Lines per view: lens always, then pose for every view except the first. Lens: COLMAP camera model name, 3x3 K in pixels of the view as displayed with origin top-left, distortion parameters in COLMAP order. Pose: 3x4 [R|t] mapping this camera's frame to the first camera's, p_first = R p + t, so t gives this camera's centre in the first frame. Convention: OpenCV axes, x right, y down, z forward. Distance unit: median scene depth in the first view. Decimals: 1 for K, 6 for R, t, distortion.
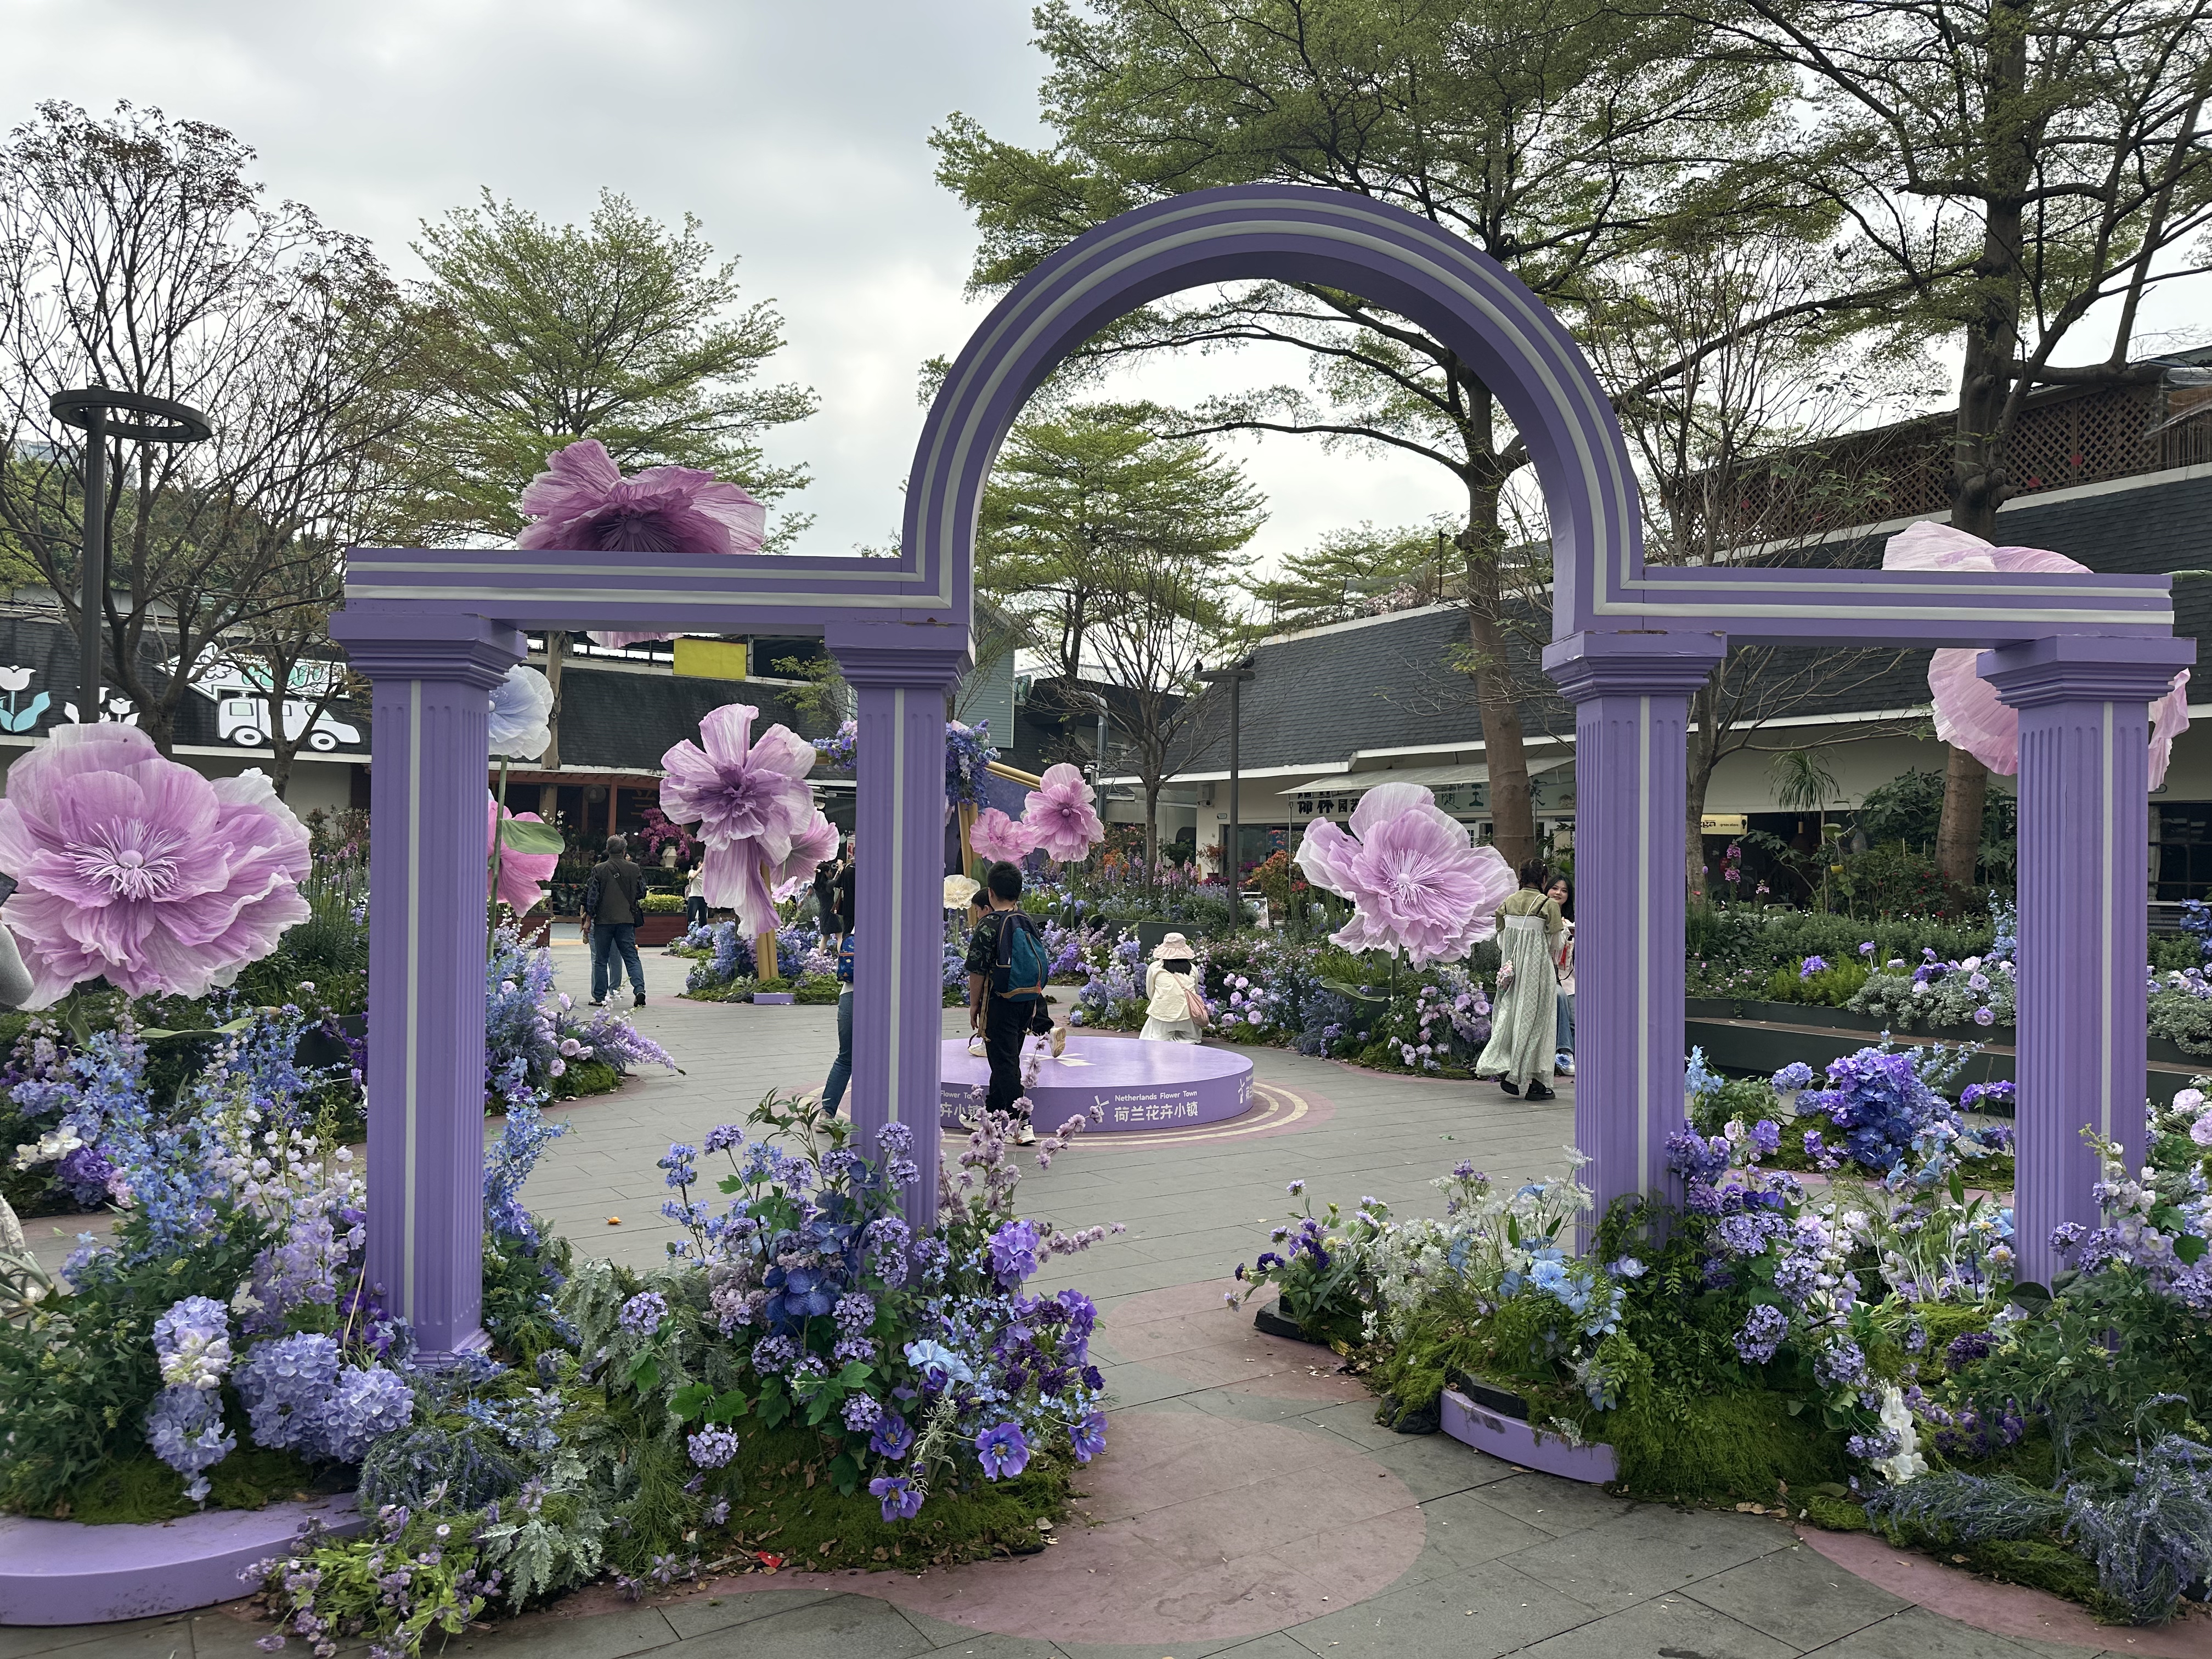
lens RADIAL K [[1568.3, 0, 1106.0], [0, 1568.3, 829.5], [0, 0, 1]] dist [0.000591, -0.049989]
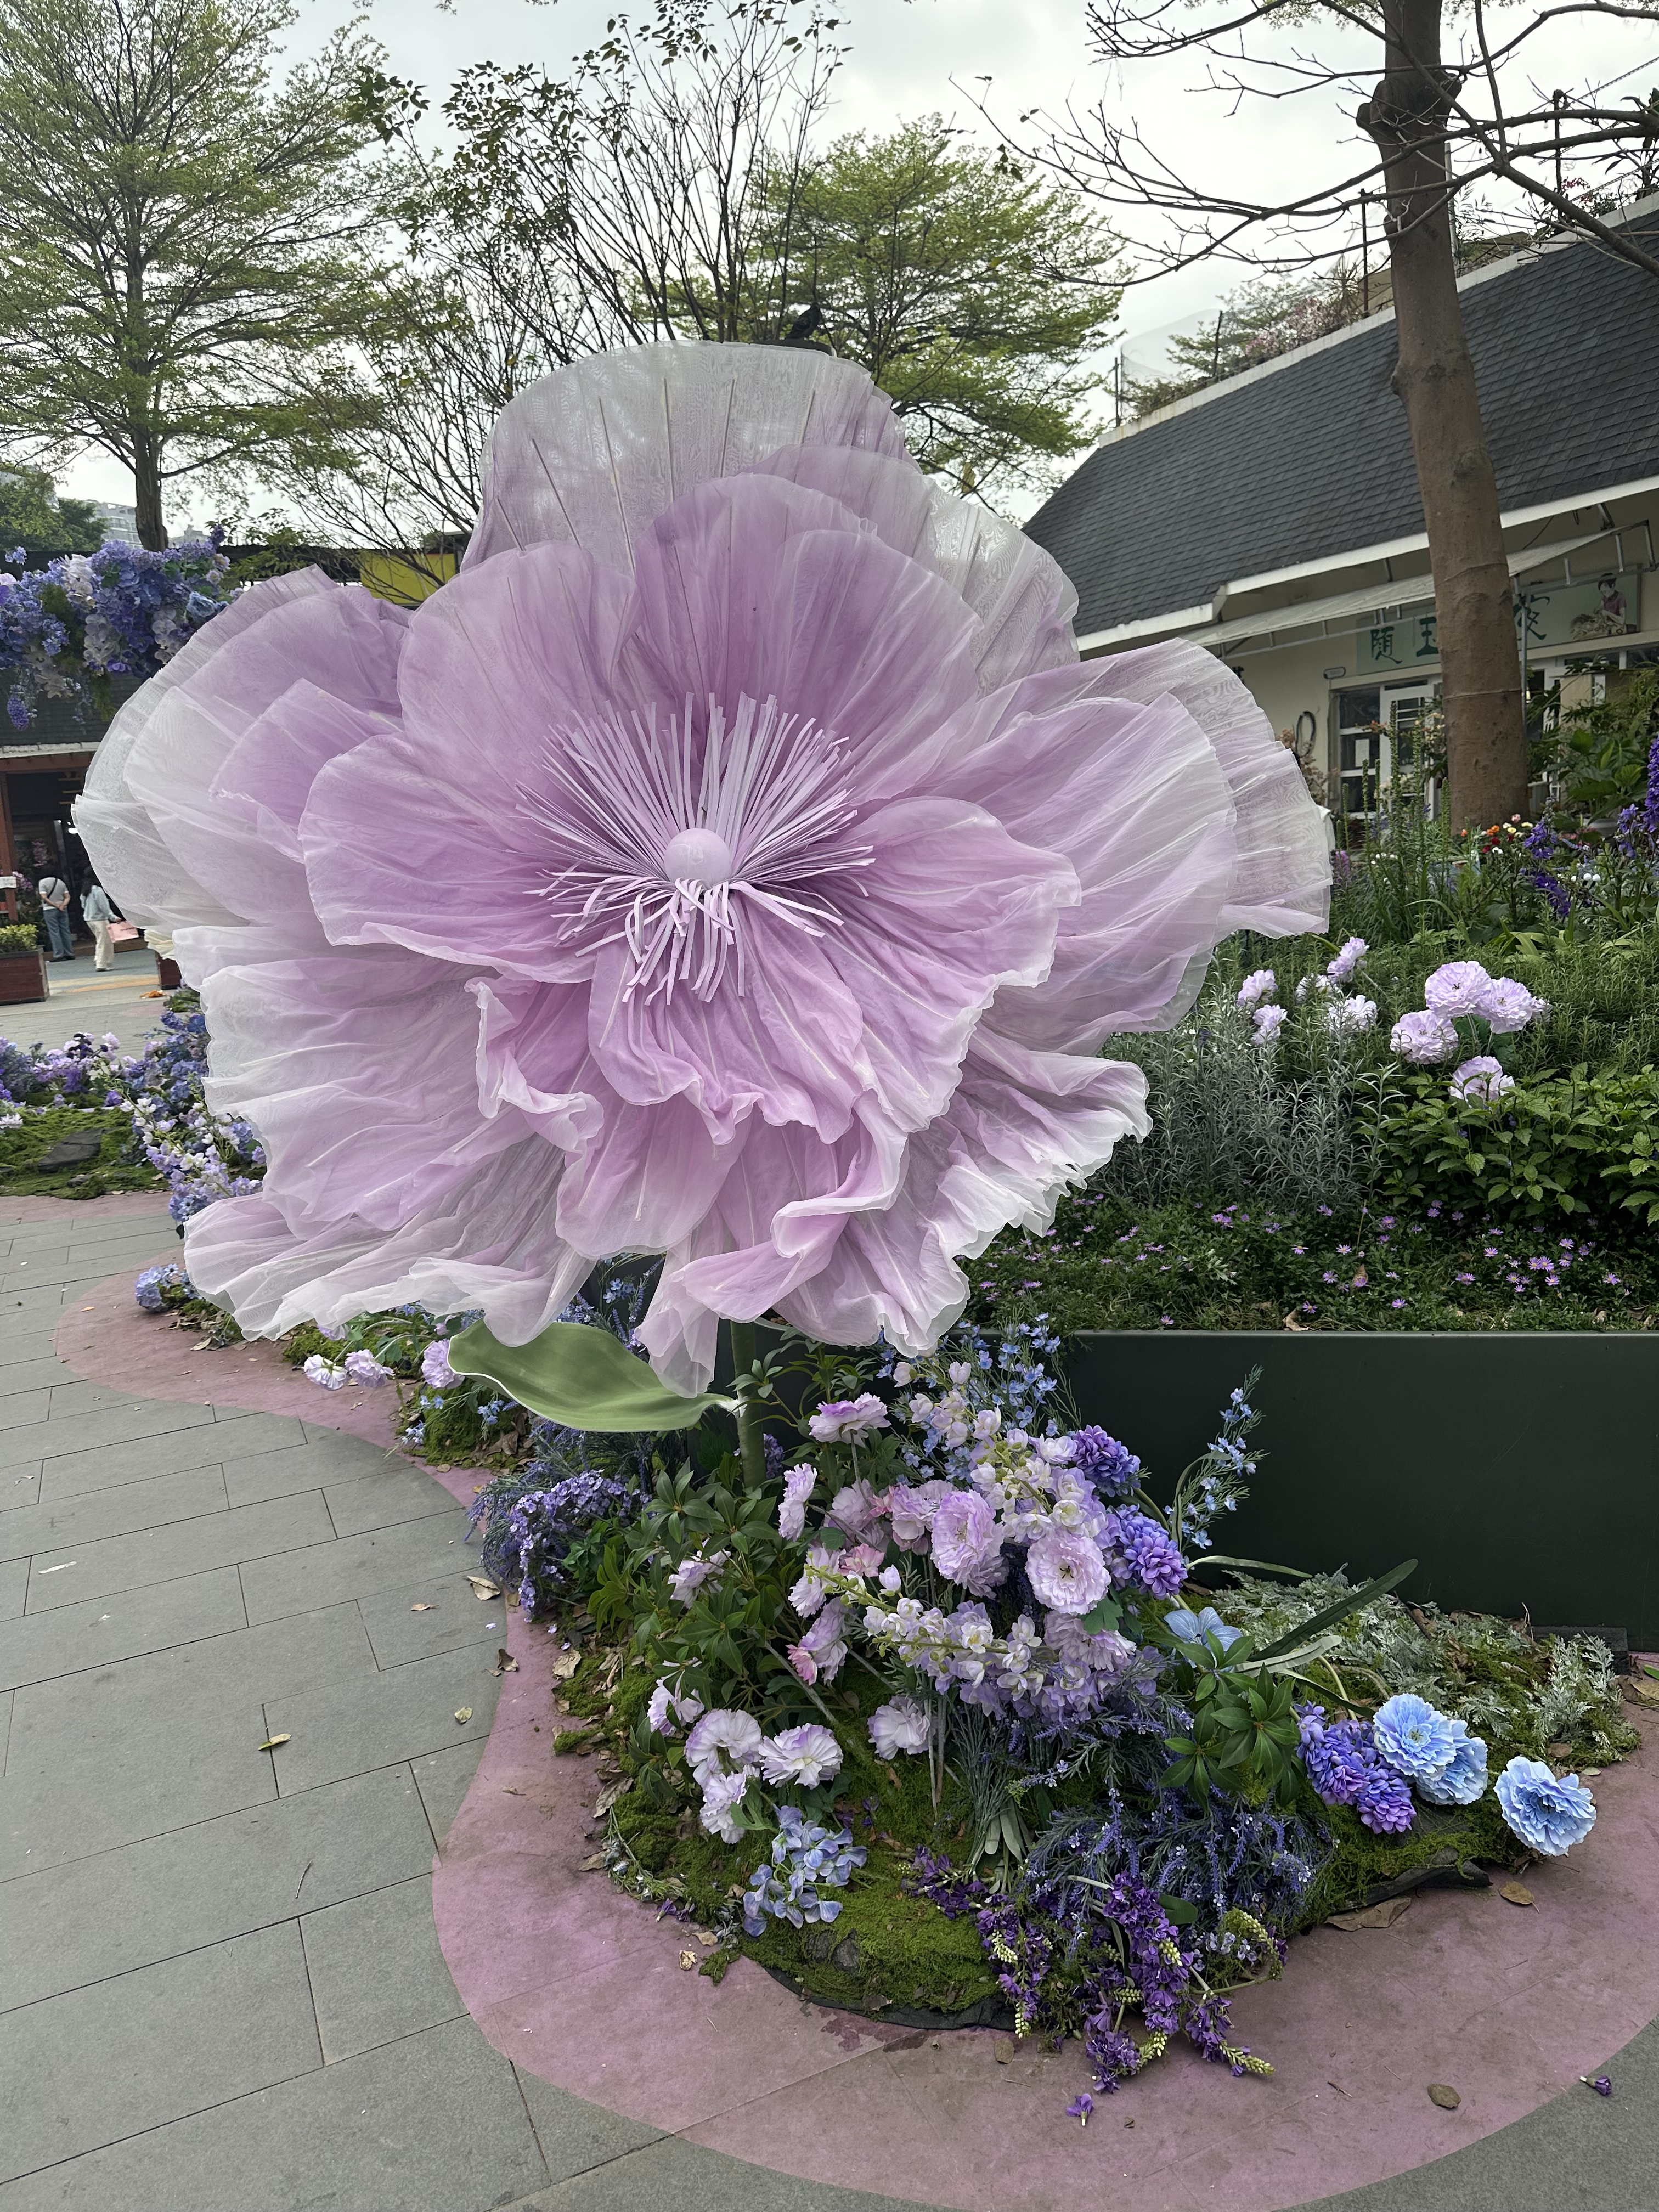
lens RADIAL K [[1568.3, 0, 915.4], [0, 1568.3, 1110.3], [0, 0, 1]] dist [0.000591, -0.049989]
pose [[0.989536, -0.066429, -0.128082, 0.111602], [0.092448, 0.973460, 0.209355, 0.011054], [0.110776, -0.219005, 0.969415, 0.375387]]
